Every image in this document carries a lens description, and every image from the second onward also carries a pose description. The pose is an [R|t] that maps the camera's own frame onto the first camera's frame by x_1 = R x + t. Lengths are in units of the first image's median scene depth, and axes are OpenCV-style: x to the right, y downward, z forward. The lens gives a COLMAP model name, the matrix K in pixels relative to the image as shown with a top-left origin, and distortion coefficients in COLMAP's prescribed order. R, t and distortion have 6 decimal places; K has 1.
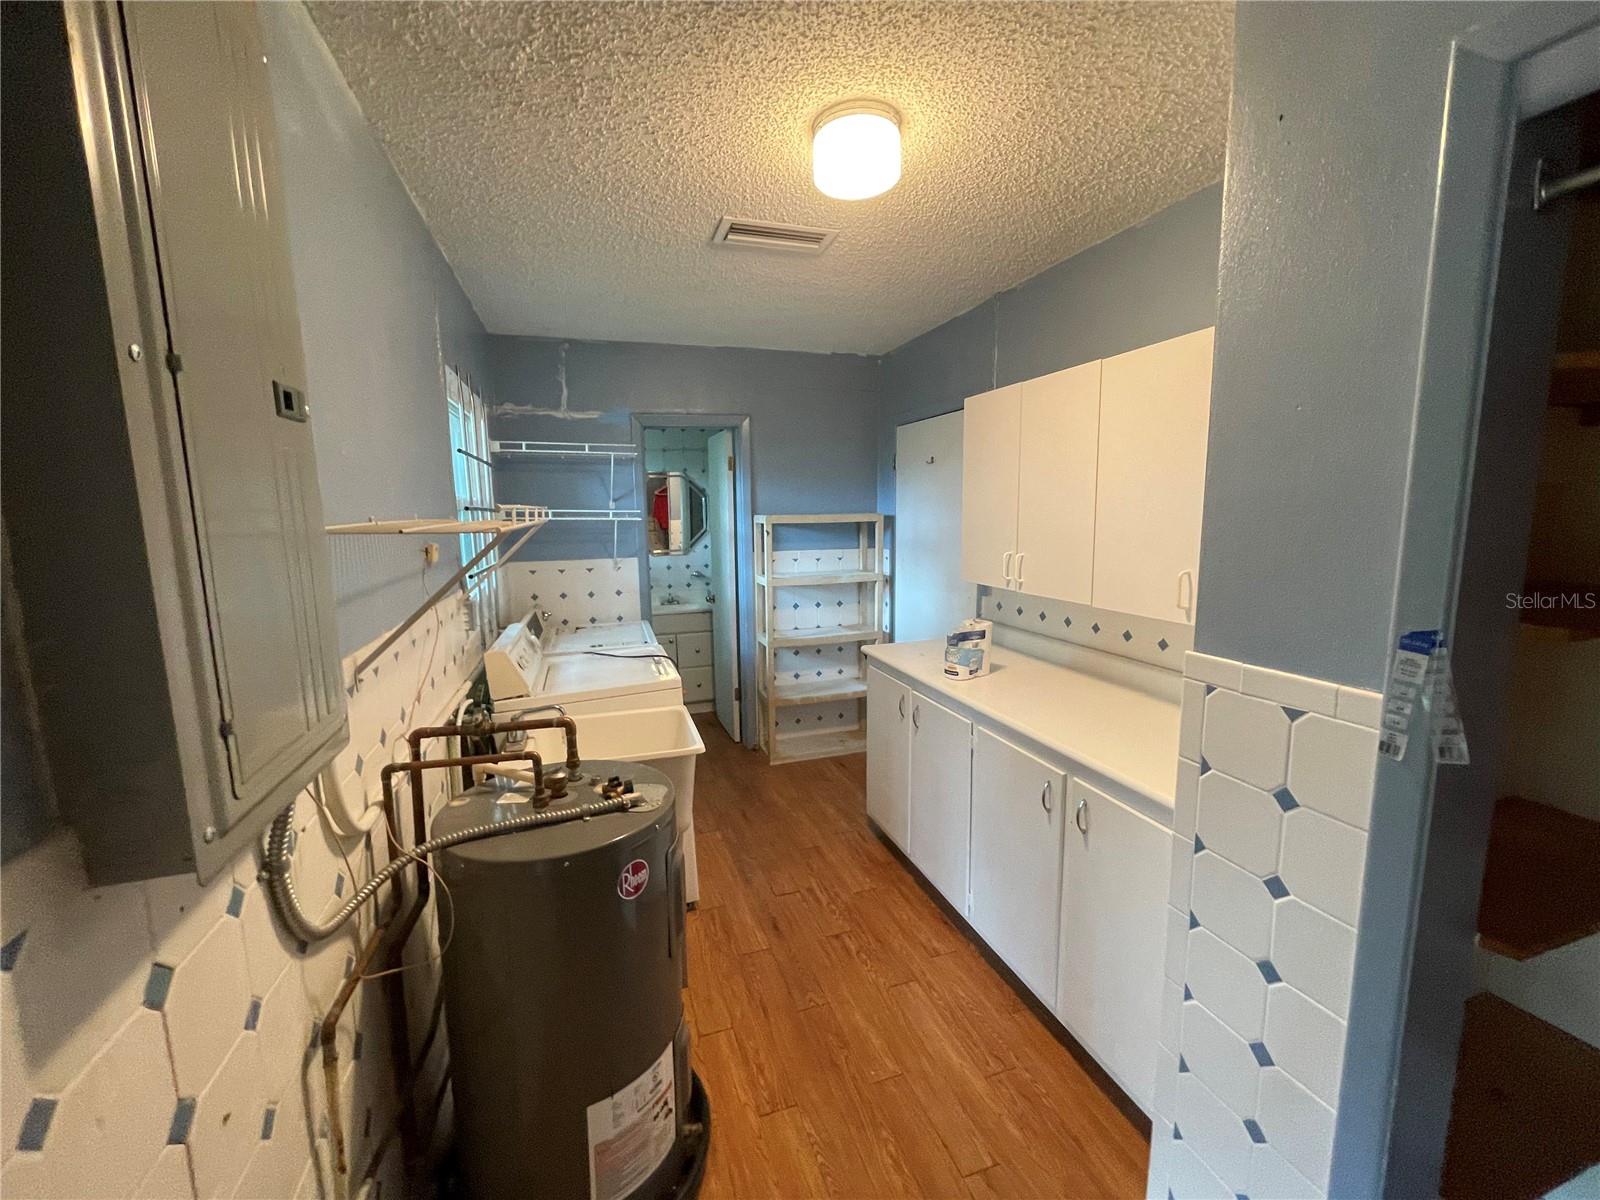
lens RADIAL K [[646.6, 0, 802.9], [0, 646.6, 597.1], [0, 0, 1]] dist [-0.001044, -0.001185]
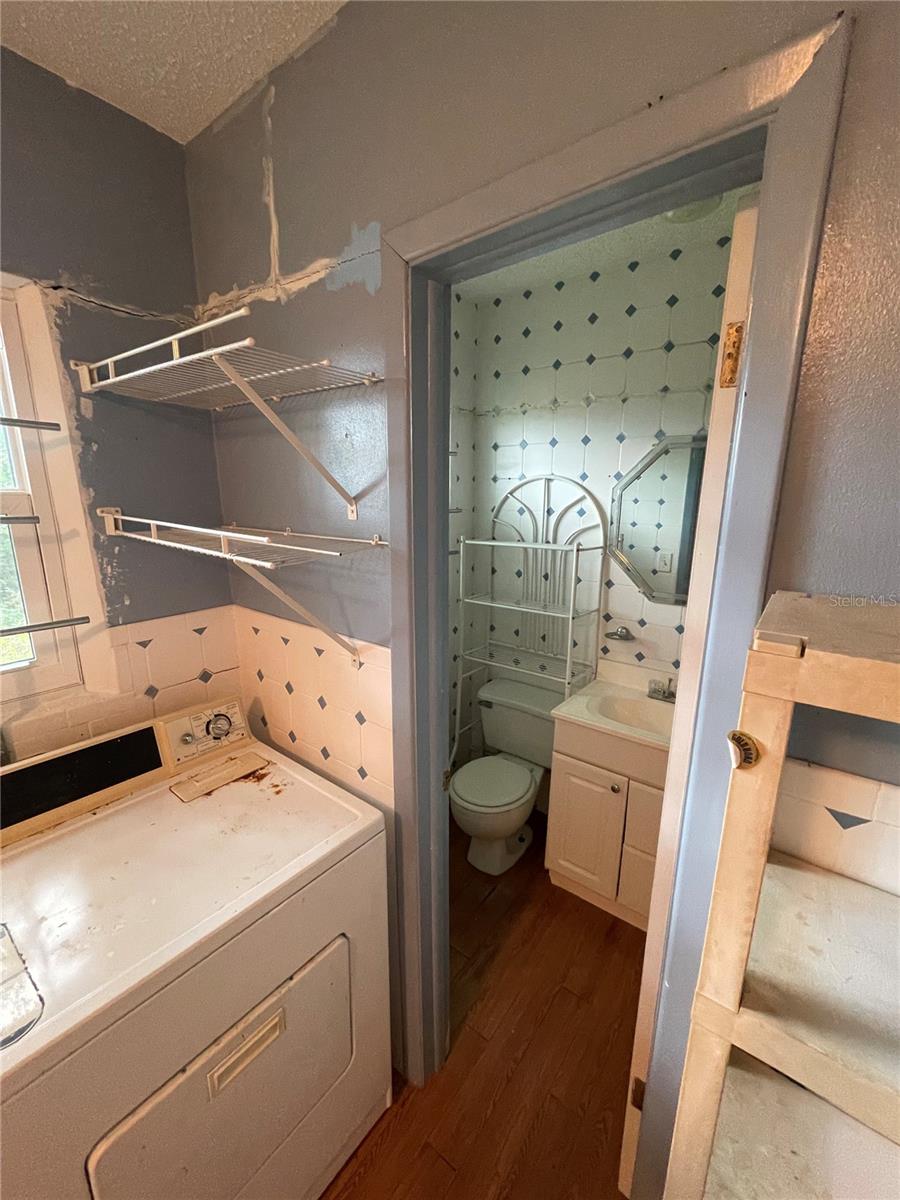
lens RADIAL K [[485.0, 0, 451.9], [0, 485.0, 601.5], [0, 0, 1]] dist [-0.001044, -0.001185]
pose [[0.568392, 0.190029, -0.800512, -0.010937], [-0.124465, 0.981624, 0.144648, -0.138290], [0.813289, 0.017419, 0.581599, 0.885443]]
